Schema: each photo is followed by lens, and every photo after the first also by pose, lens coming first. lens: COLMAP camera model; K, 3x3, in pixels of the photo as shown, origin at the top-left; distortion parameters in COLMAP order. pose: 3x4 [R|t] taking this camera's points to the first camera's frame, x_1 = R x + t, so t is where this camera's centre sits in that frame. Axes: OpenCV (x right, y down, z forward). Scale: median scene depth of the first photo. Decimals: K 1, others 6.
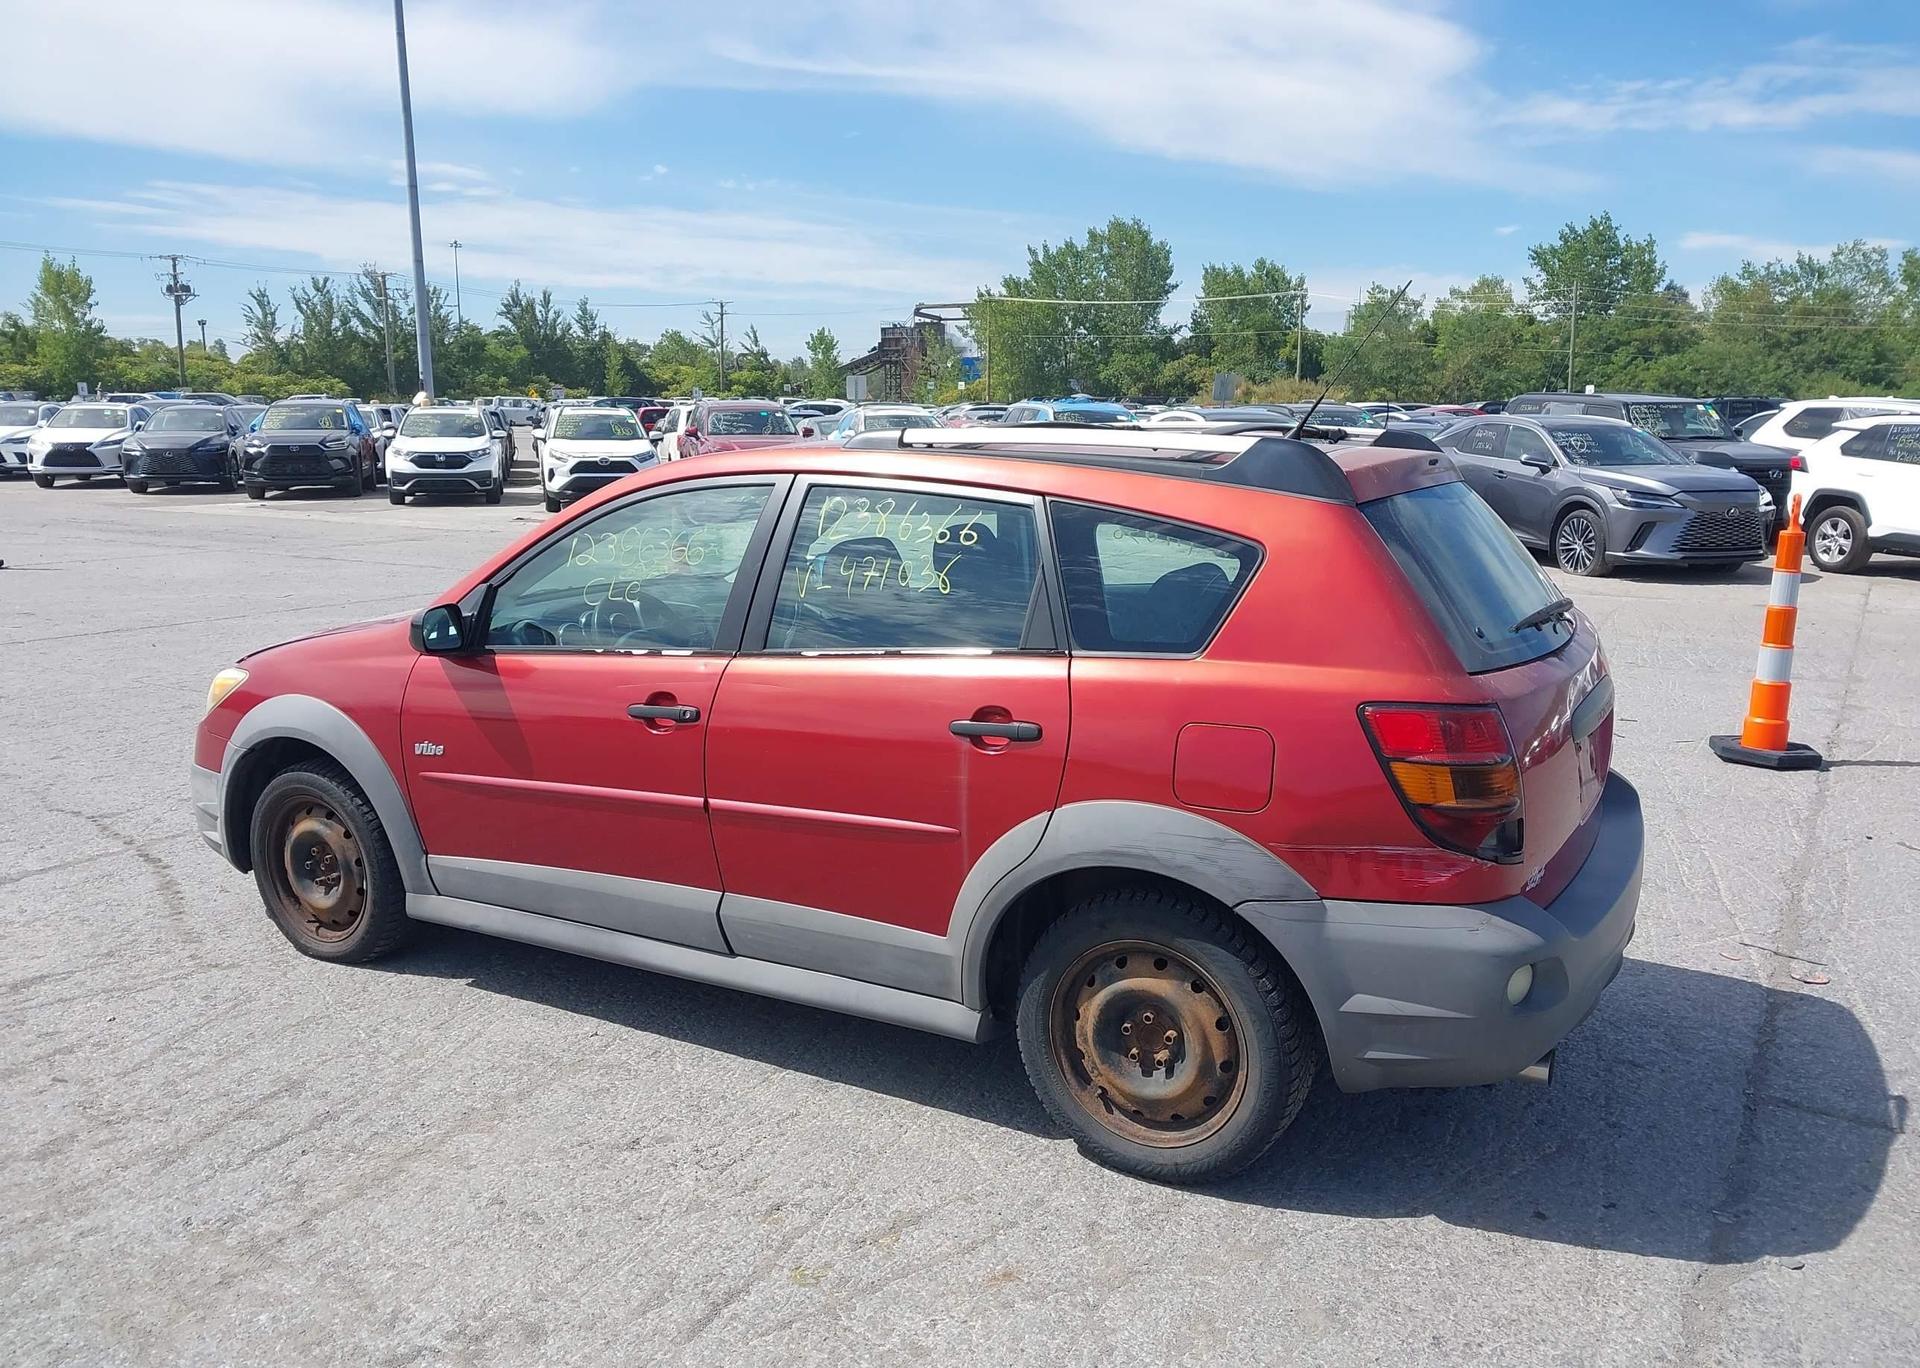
lens RADIAL K [[1530.9, 0, 948.7], [0, 1530.9, 672.7], [0, 0, 1]] dist [0.022759, -0.032759]
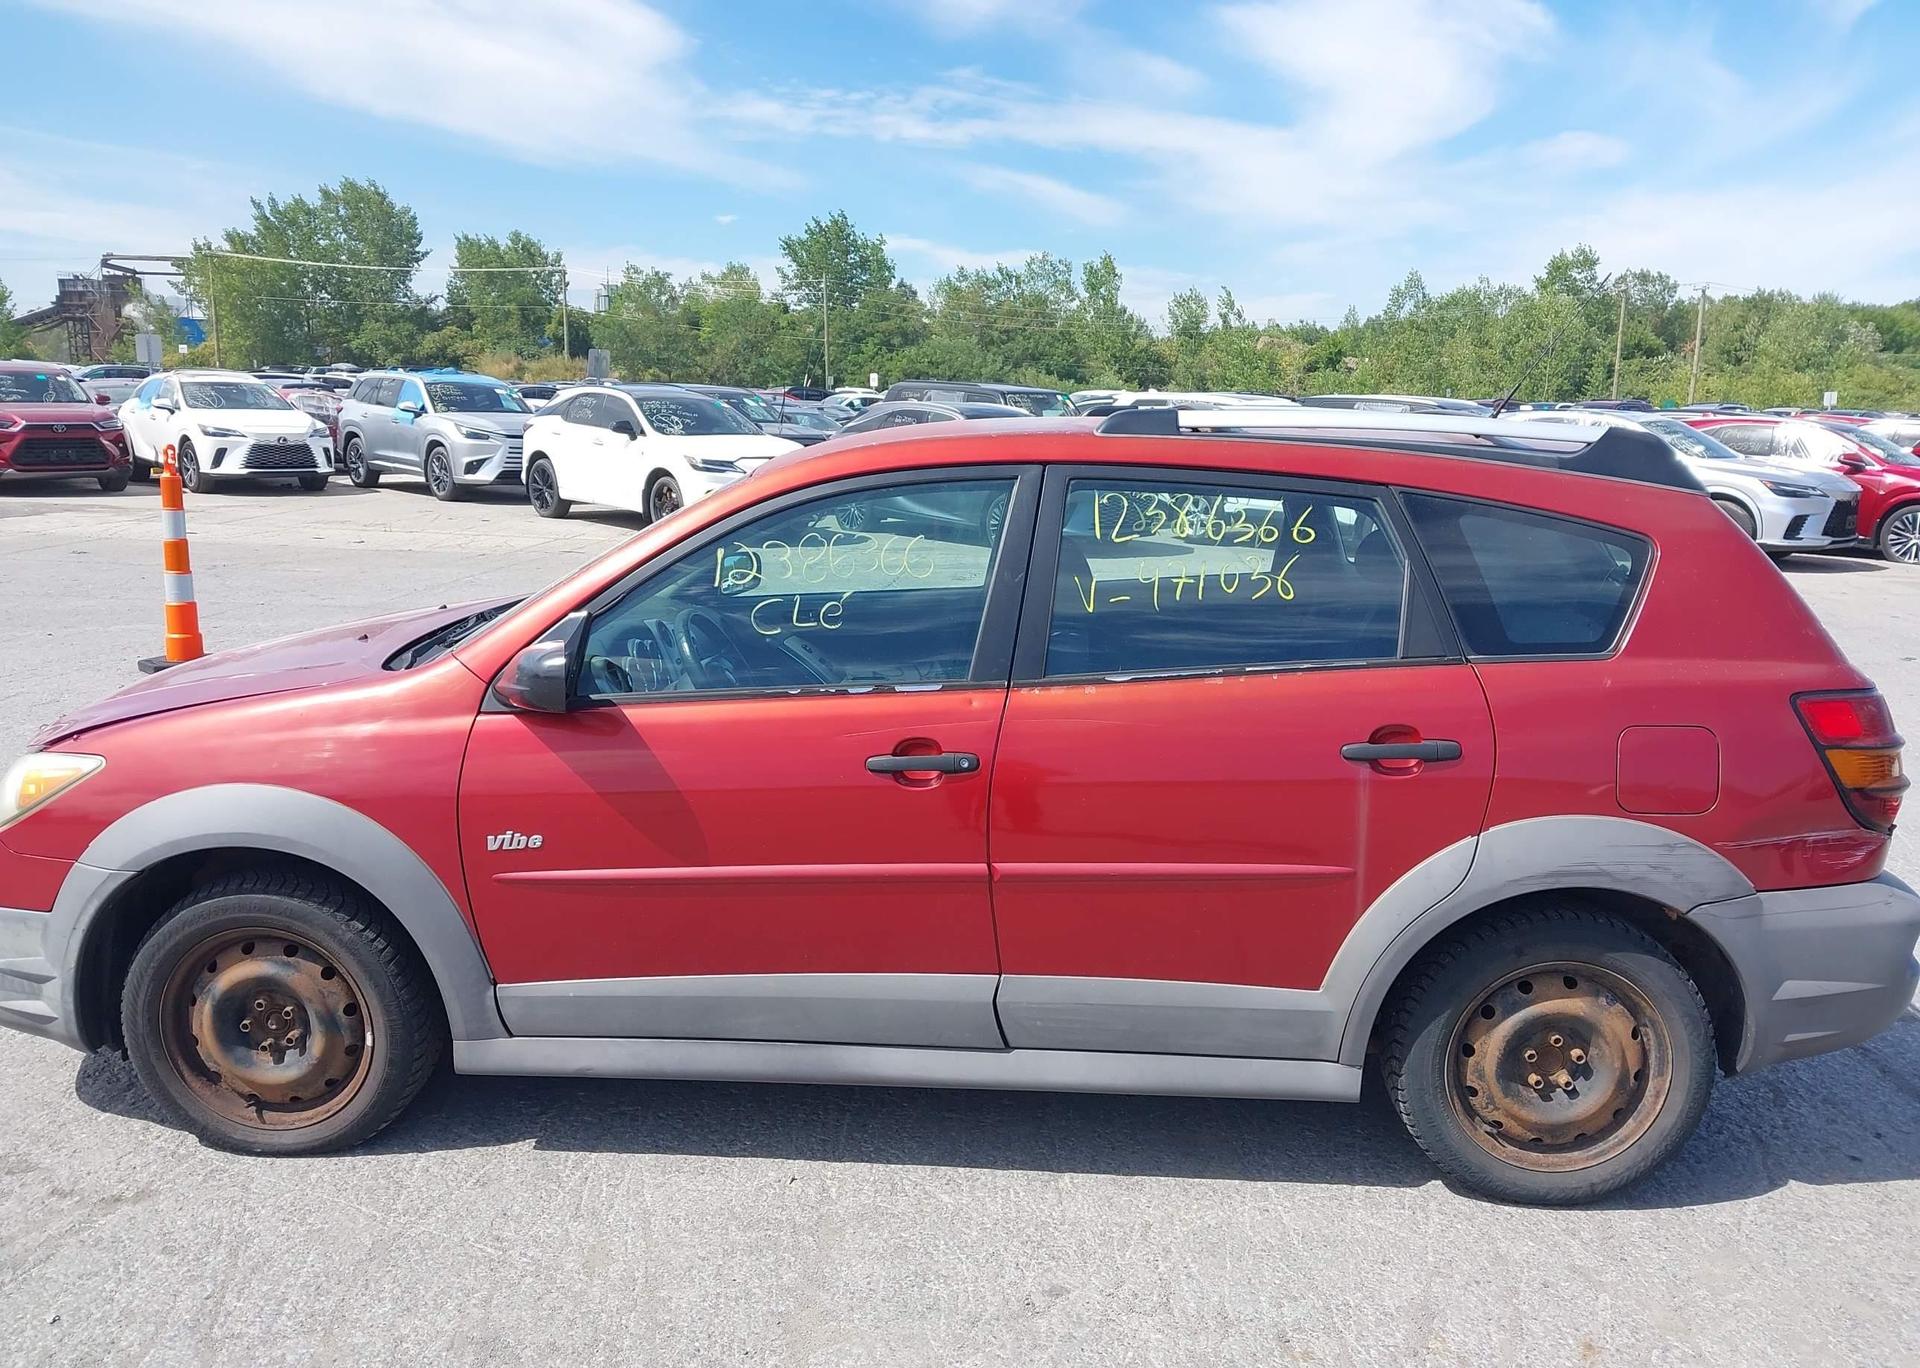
lens RADIAL K [[1530.9, 0, 944.1], [0, 1530.9, 690.1], [0, 0, 1]] dist [0.022759, -0.032759]
pose [[0.884180, -0.068252, 0.462133, -0.487387], [0.057076, 0.997641, 0.038140, -0.037767], [-0.463646, -0.007346, 0.885990, 0.259206]]
